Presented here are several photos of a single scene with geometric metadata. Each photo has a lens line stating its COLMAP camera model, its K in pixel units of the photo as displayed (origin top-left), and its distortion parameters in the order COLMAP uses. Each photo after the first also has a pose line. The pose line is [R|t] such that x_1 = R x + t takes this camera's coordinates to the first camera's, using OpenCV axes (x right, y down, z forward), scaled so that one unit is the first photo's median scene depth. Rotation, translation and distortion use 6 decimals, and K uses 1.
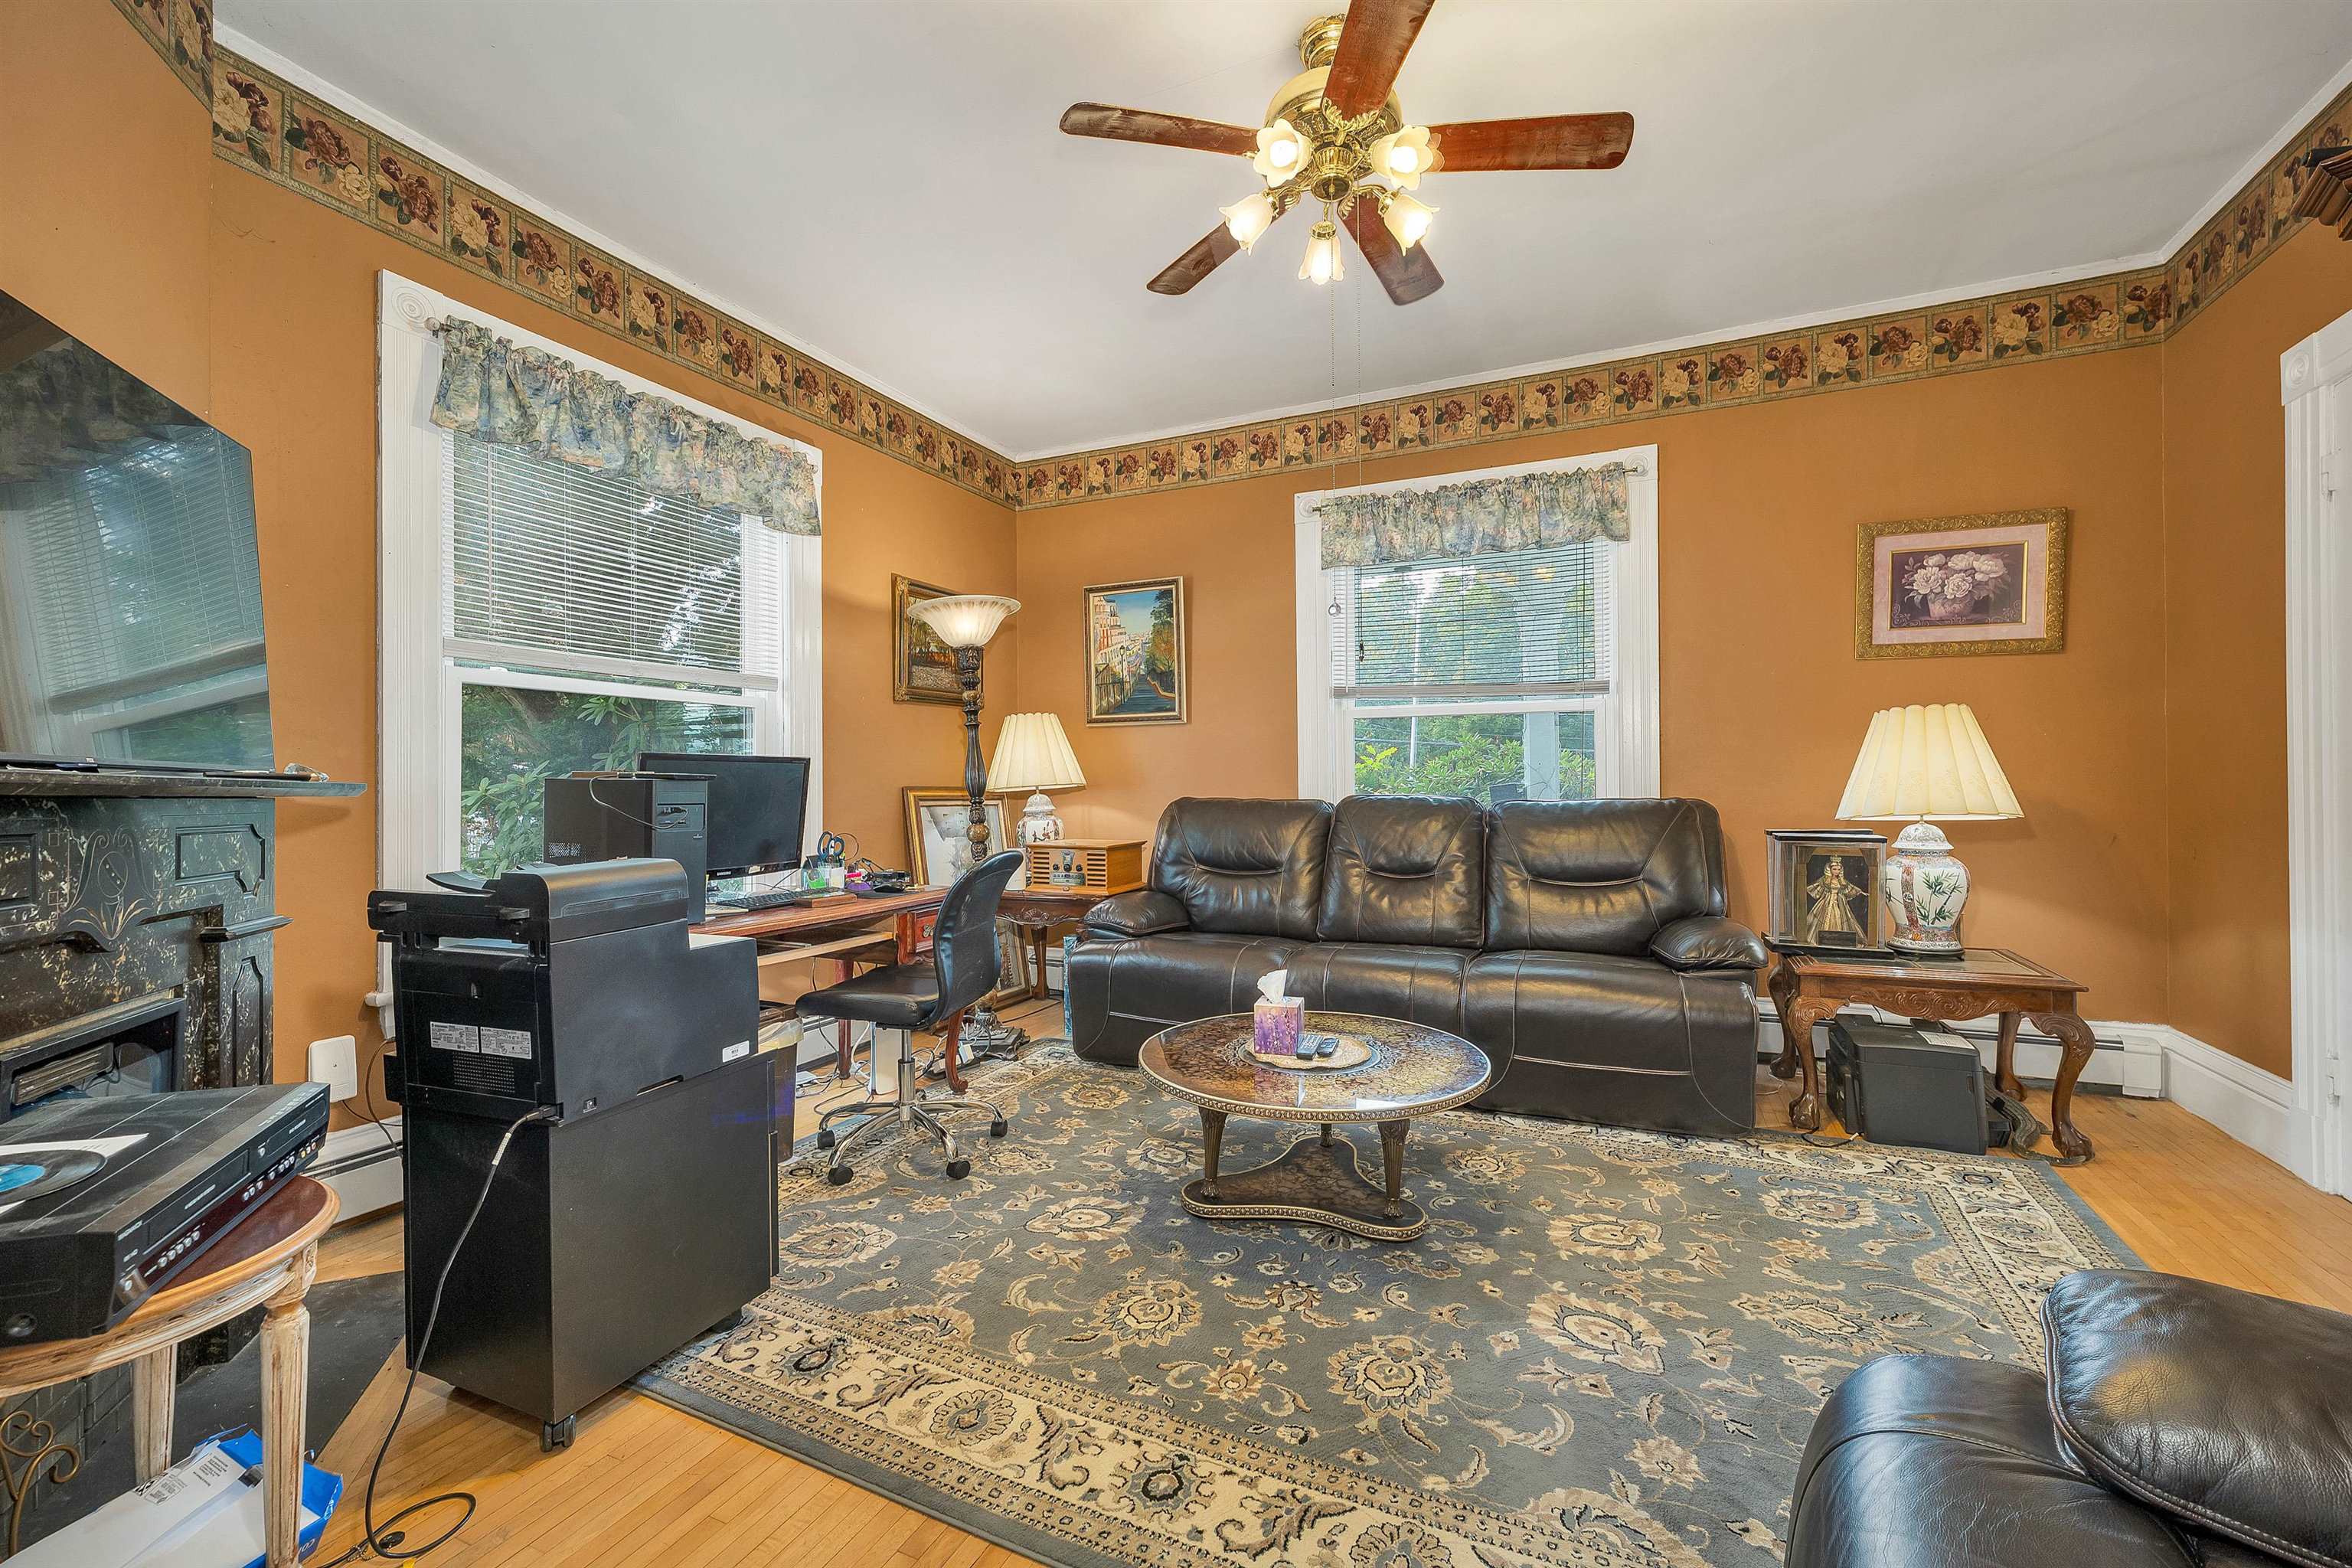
lens RADIAL K [[980.1, 0, 1171.6], [0, 980.1, 790.3], [0, 0, 1]] dist [0.002735, 0.000173]
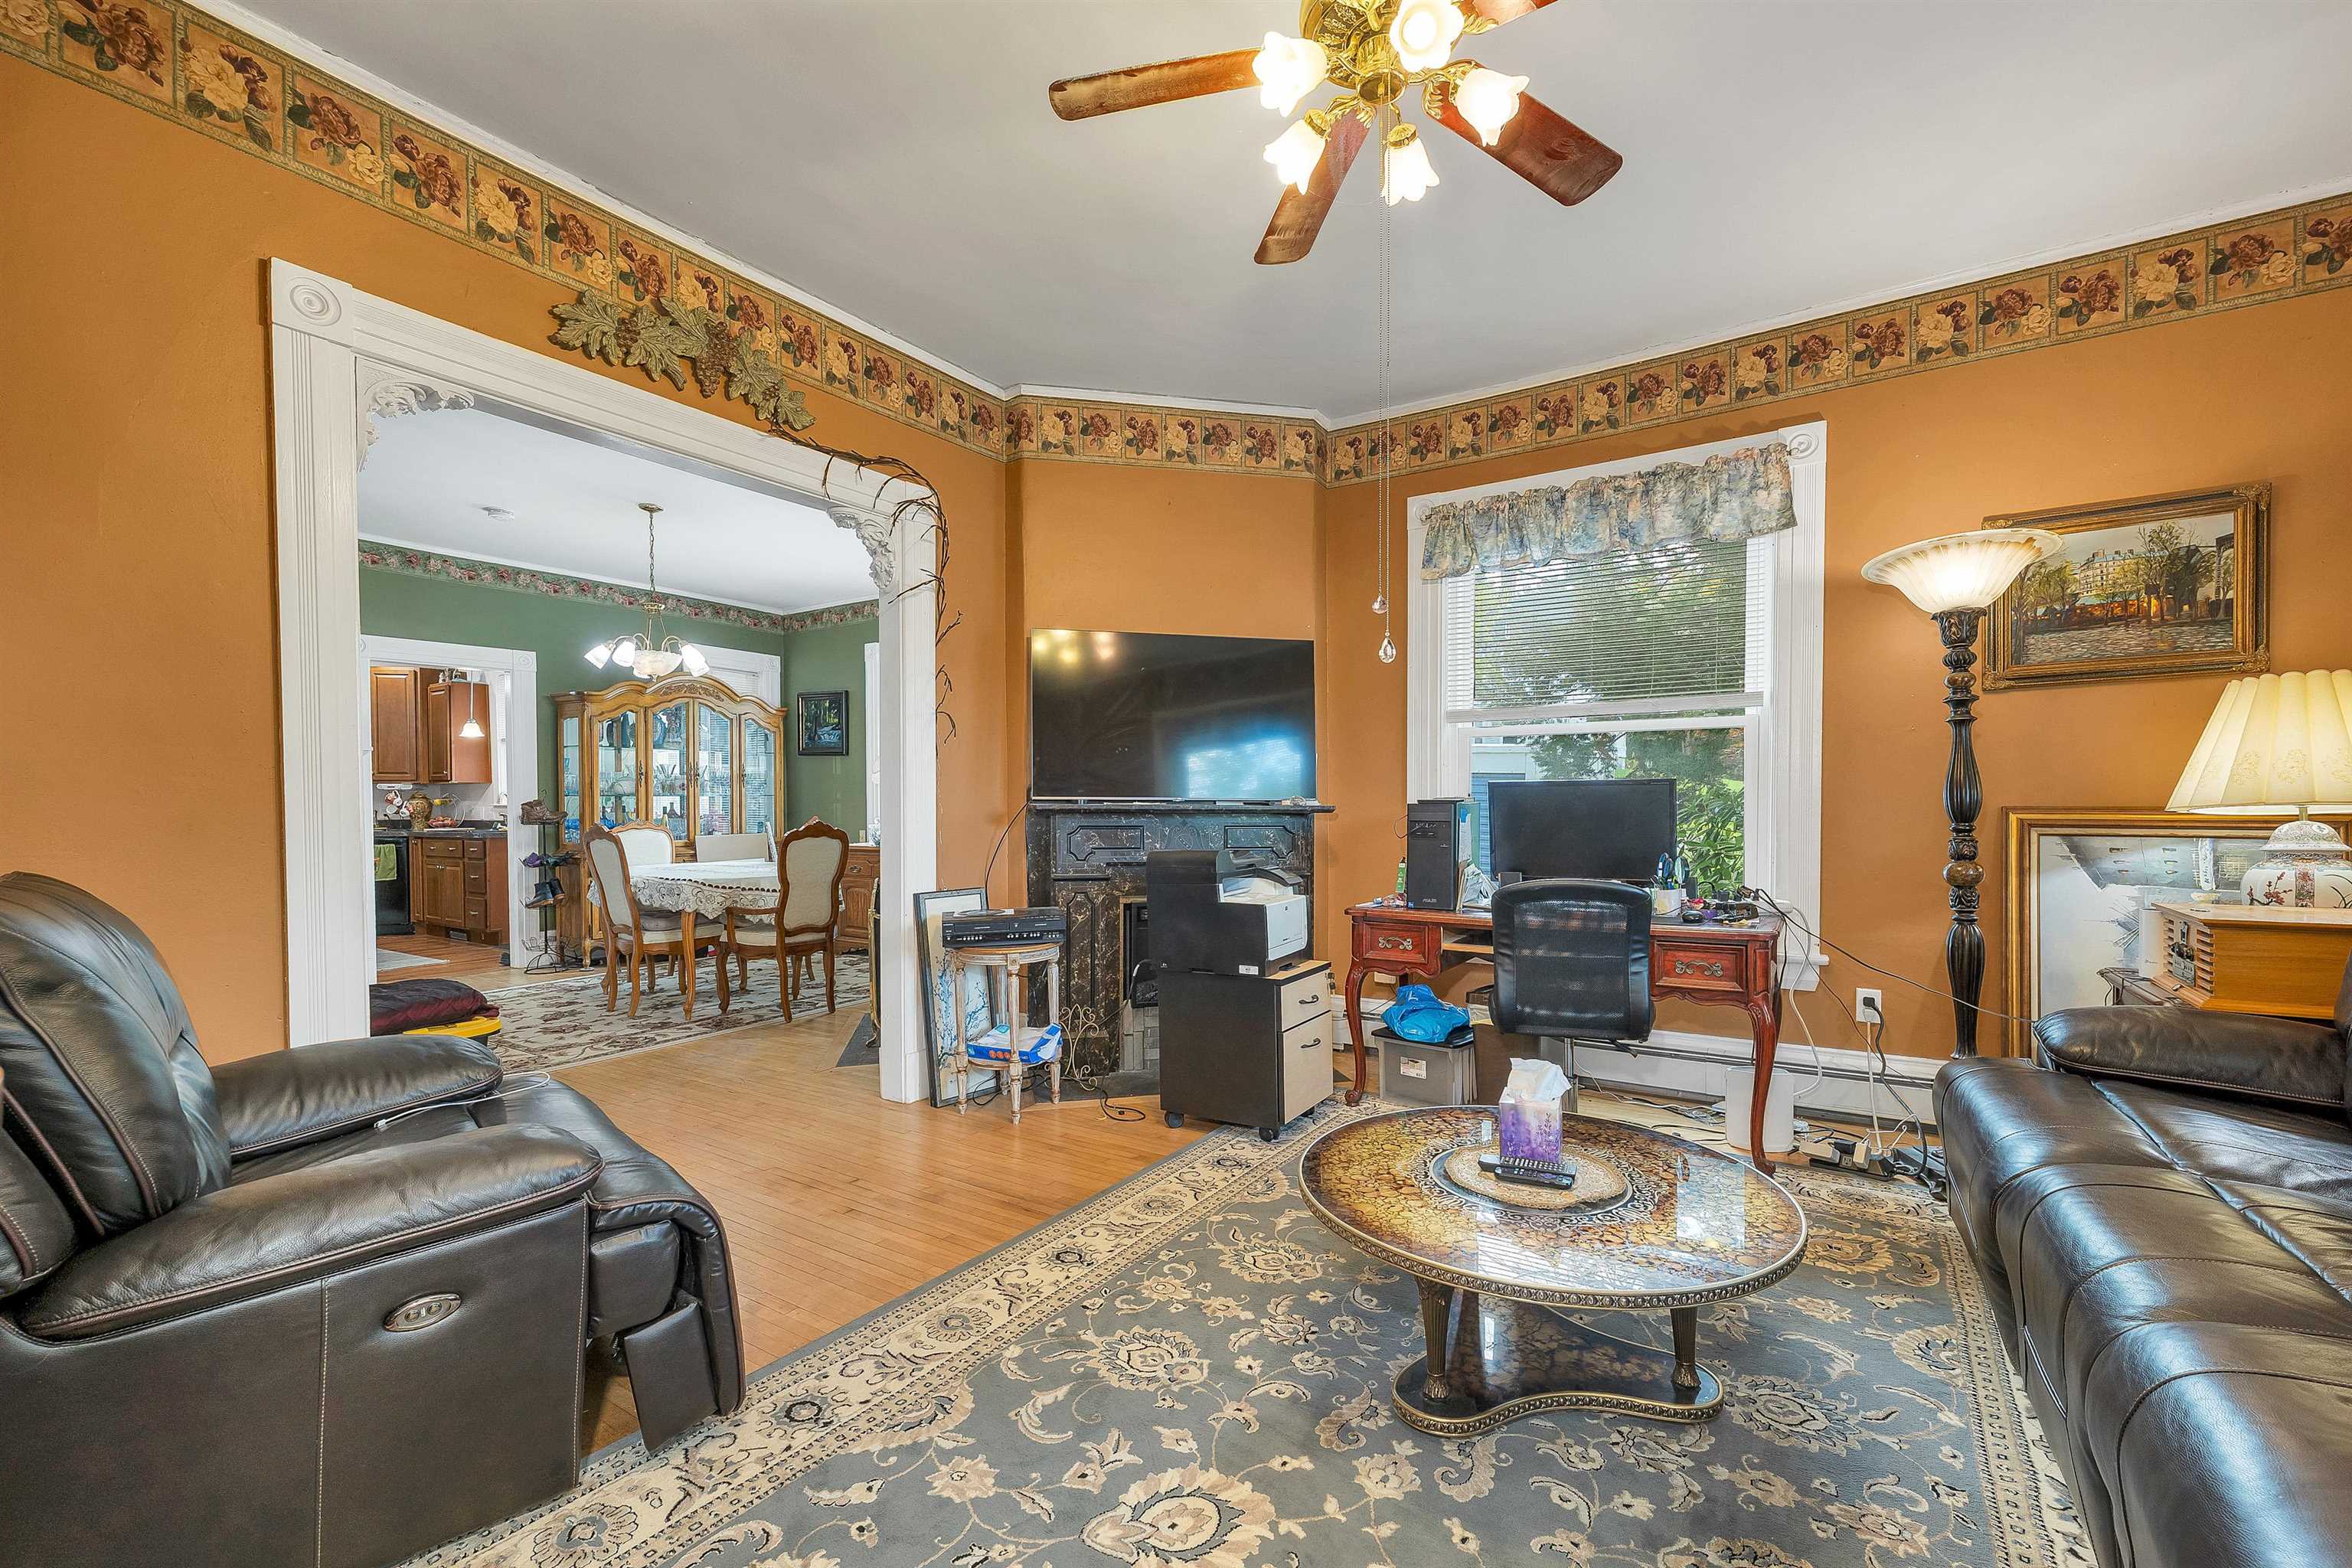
lens RADIAL K [[967.6, 0, 1175.0], [0, 967.6, 834.1], [0, 0, 1]] dist [-0.000215, -0.000010]
pose [[-0.147313, 0.035052, -0.988469, 1.010140], [0.000882, 0.999376, 0.035307, -0.017542], [0.989089, 0.004329, -0.147252, 0.952457]]
